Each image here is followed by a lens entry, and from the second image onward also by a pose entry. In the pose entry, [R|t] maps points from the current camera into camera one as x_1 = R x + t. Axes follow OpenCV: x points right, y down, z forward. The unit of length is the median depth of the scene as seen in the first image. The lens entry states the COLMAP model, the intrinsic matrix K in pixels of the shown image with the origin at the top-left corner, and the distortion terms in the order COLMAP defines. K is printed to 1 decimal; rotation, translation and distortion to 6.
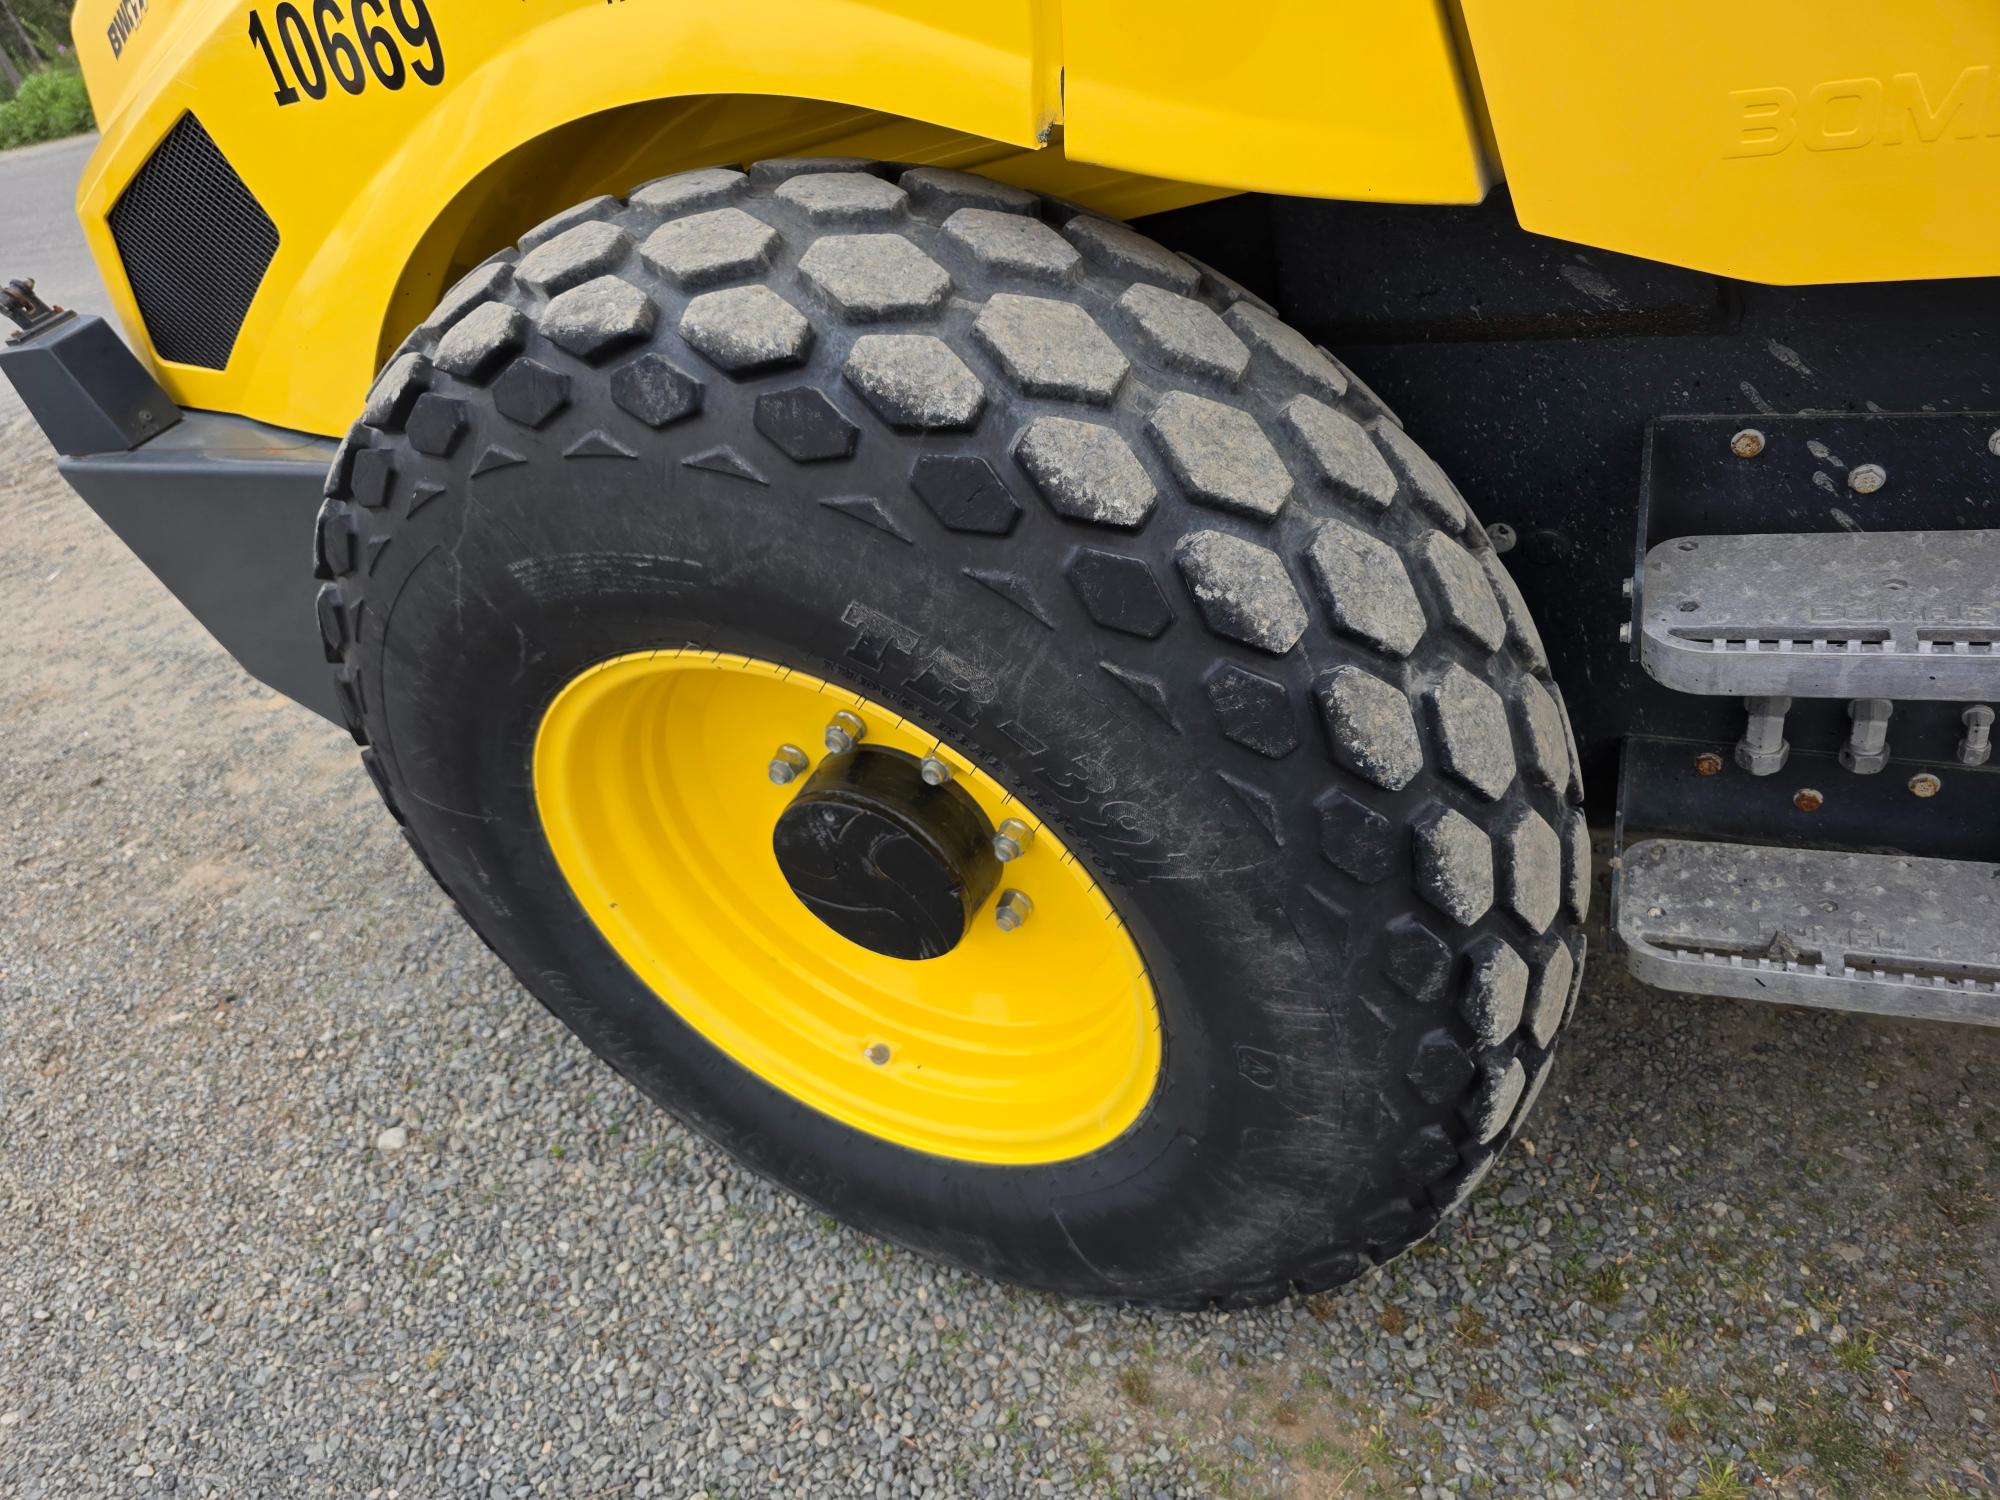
lens RADIAL K [[1334.3, 0, 995.9], [0, 1334.3, 755.3], [0, 0, 1]] dist [0.050918, -0.036566]
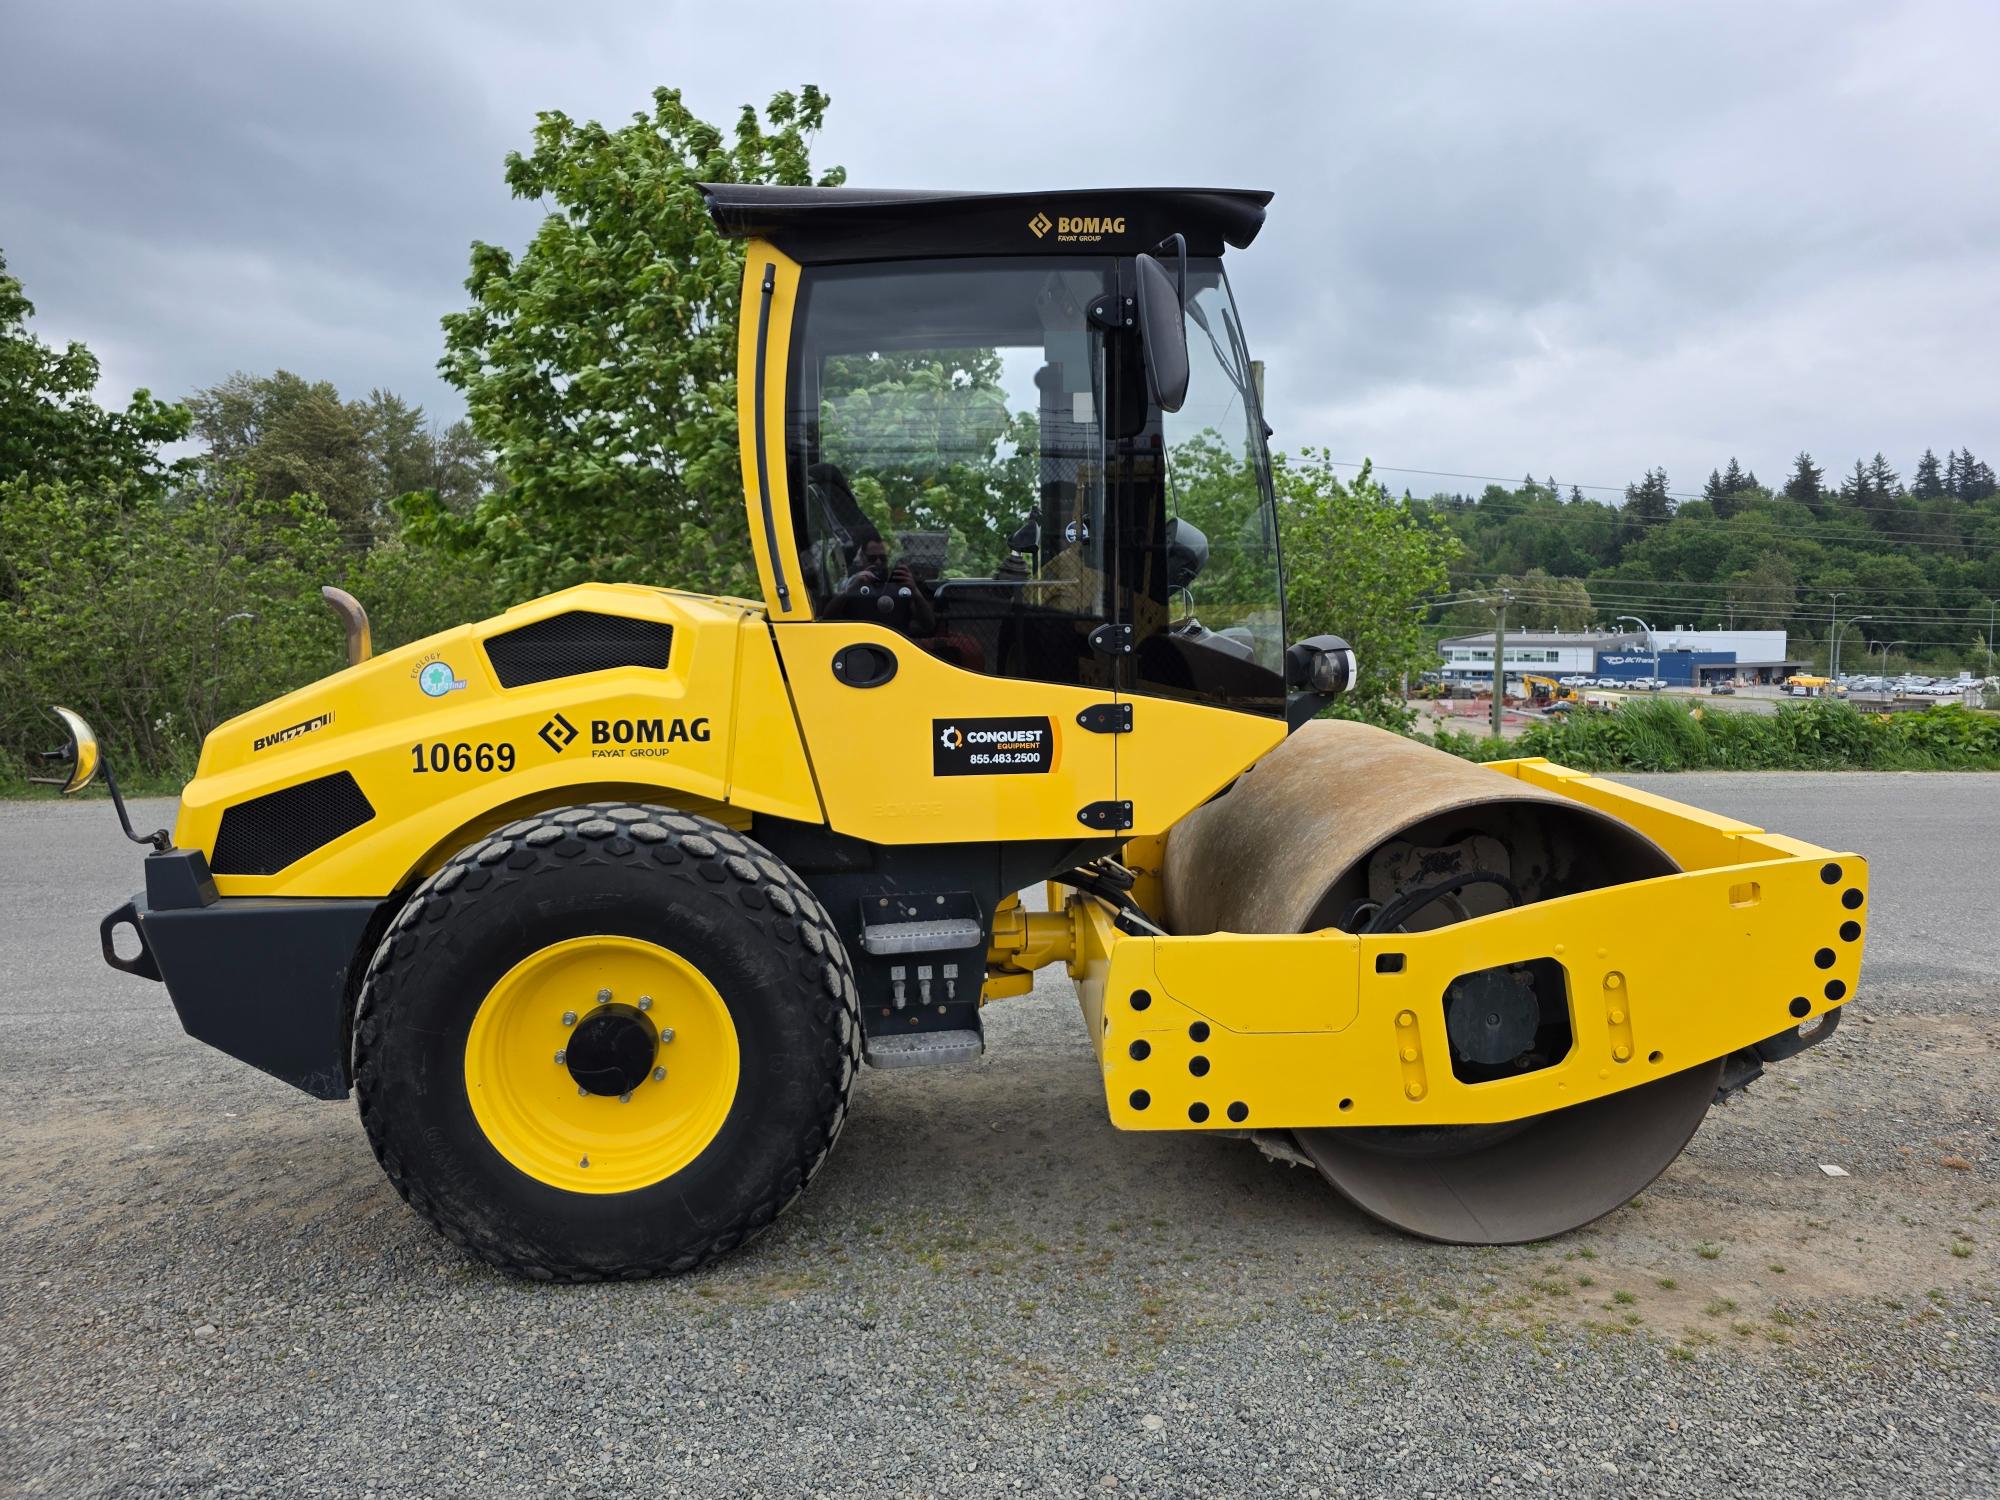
lens RADIAL K [[1334.3, 0, 1015.0], [0, 1334.3, 770.6], [0, 0, 1]] dist [0.050918, -0.036566]
pose [[0.828081, 0.147658, 0.540813, -1.295966], [0.184472, 0.839197, -0.511584, 1.537793], [-0.529388, 0.523398, 0.667685, -2.003334]]
